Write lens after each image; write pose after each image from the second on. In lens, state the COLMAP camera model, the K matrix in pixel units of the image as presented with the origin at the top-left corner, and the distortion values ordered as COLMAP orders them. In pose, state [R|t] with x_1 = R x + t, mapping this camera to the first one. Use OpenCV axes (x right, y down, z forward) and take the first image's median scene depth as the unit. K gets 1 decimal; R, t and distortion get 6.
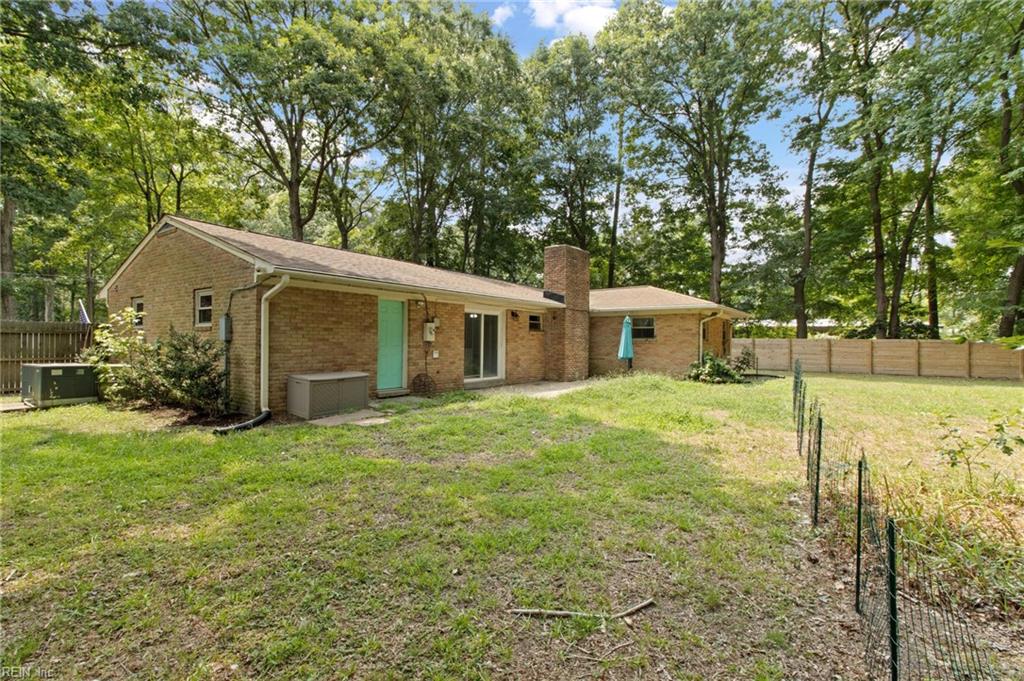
lens RADIAL K [[475.1, 0, 512.0], [0, 475.1, 340.5], [0, 0, 1]] dist [-0.003037, 0.000376]
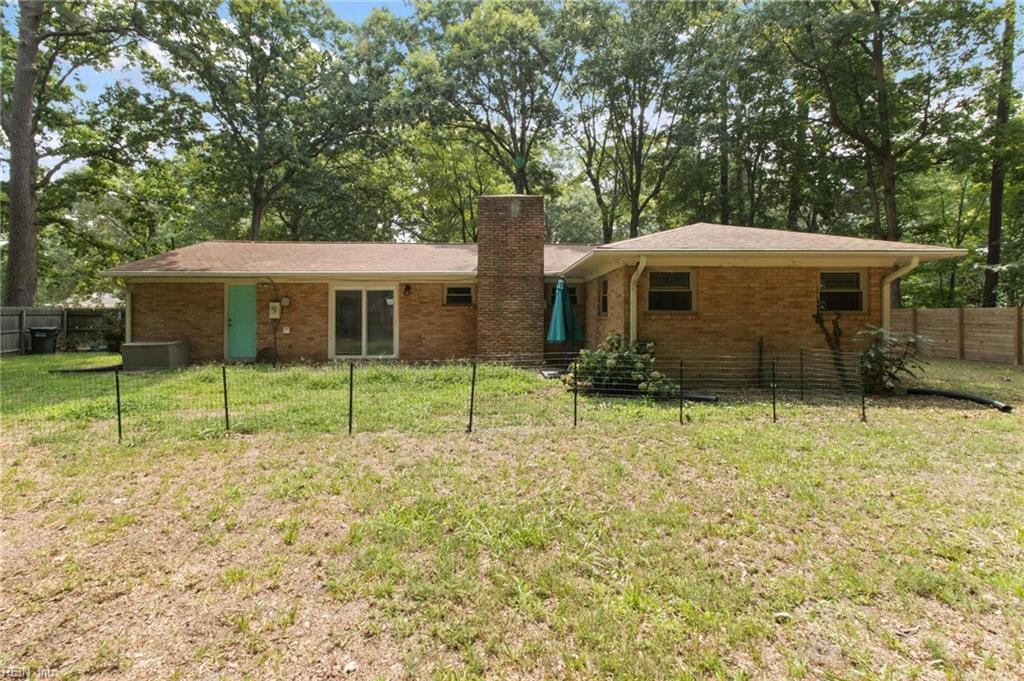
lens RADIAL K [[488.1, 0, 510.7], [0, 488.1, 322.6], [0, 0, 1]] dist [-0.001186, -0.000380]
pose [[0.550490, -0.010566, -0.834775, 0.943344], [0.003843, 0.999941, -0.010122, 0.021495], [0.834833, 0.002364, 0.550498, 0.703013]]
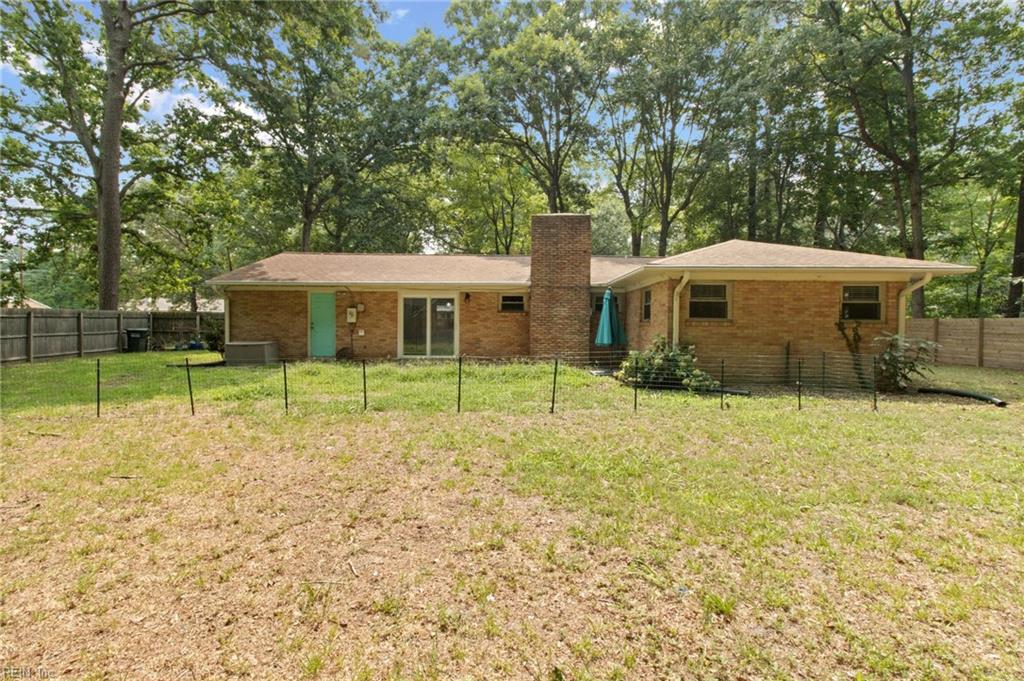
lens RADIAL K [[475.1, 0, 512.0], [0, 475.1, 340.5], [0, 0, 1]] dist [-0.003037, 0.000376]
pose [[0.509961, 0.015800, -0.860052, 0.992686], [-0.005763, 0.999872, 0.014951, 0.024817], [0.860178, -0.002668, 0.509987, 0.605733]]
